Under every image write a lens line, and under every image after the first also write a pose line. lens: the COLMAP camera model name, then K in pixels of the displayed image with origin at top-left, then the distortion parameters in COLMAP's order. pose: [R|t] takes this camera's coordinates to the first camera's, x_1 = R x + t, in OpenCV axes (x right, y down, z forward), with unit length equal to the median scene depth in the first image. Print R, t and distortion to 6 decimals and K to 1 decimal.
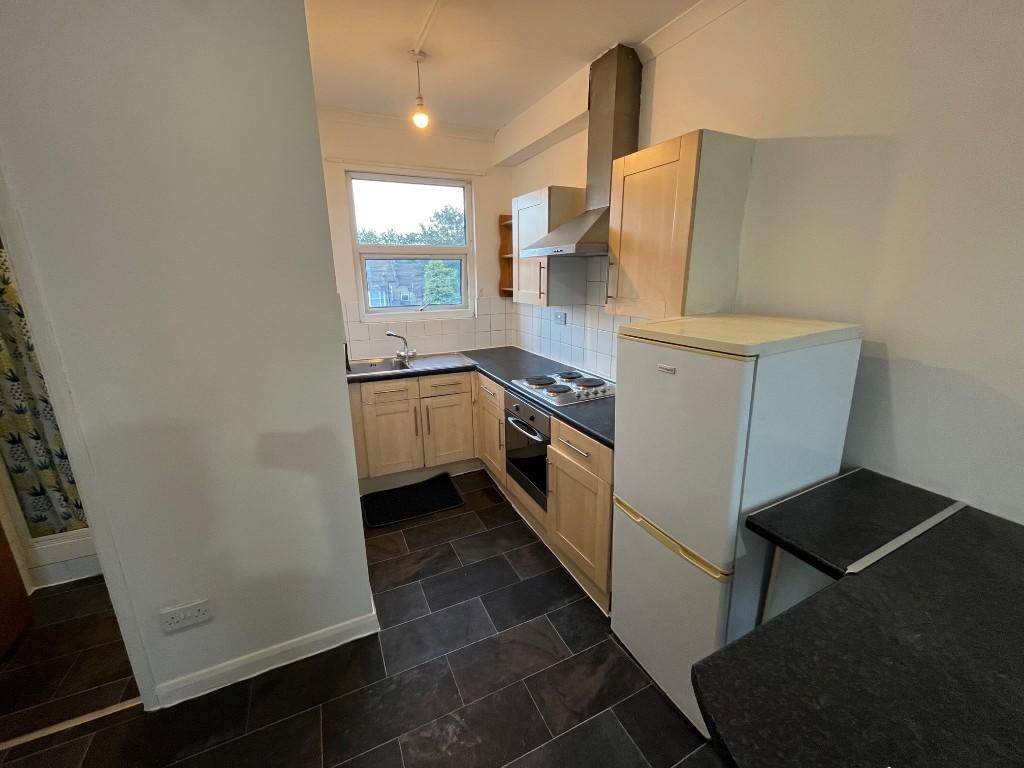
lens RADIAL K [[403.0, 0, 510.7], [0, 403.0, 379.0], [0, 0, 1]] dist [-0.000512, 0.000484]
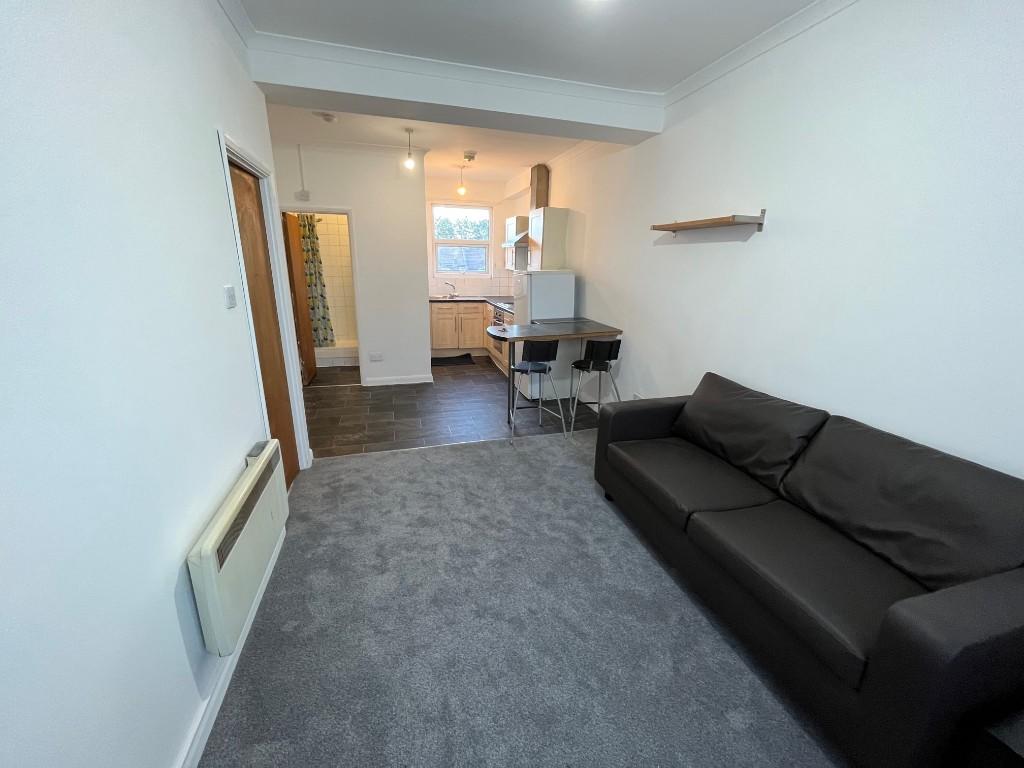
lens RADIAL K [[403.0, 0, 514.1], [0, 403.0, 377.4], [0, 0, 1]] dist [-0.000512, 0.000484]
pose [[0.987005, 0.071692, -0.143813, 0.454920], [-0.068221, 0.997251, 0.028925, 0.352077], [0.145491, -0.018738, 0.989182, -1.220765]]
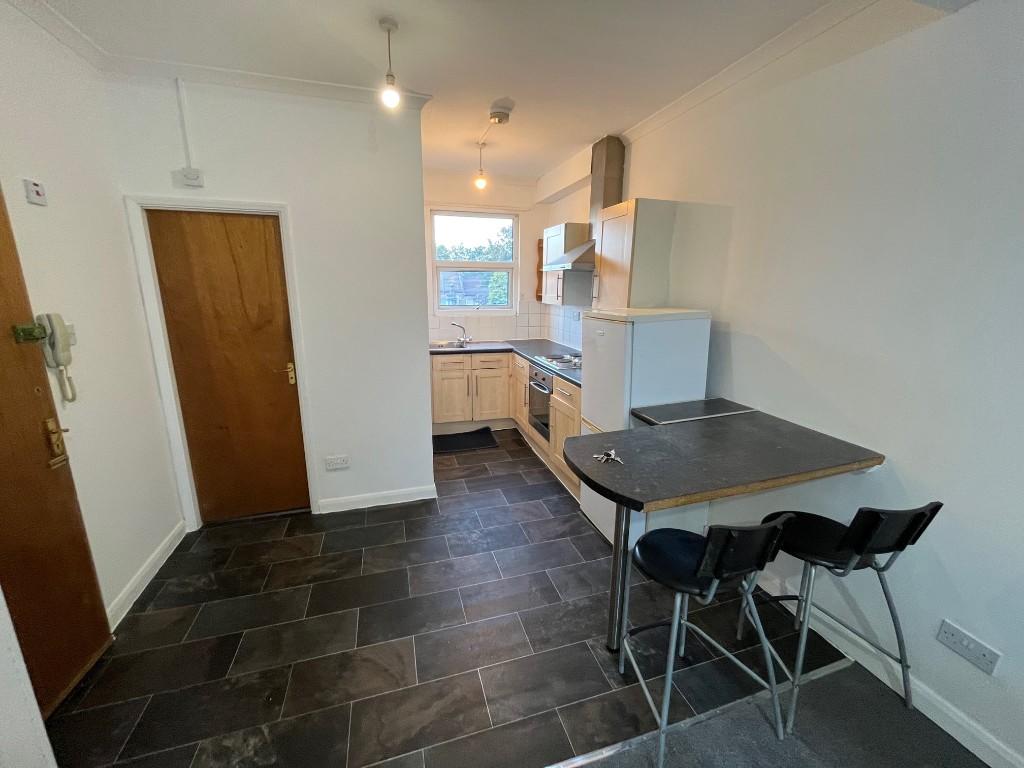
lens RADIAL K [[403.0, 0, 513.1], [0, 403.0, 380.0], [0, 0, 1]] dist [-0.000512, 0.000484]
pose [[0.988823, 0.050849, -0.140153, 0.134897], [-0.054622, 0.998237, -0.023204, 0.127684], [0.138726, 0.030600, 0.989858, -0.432192]]
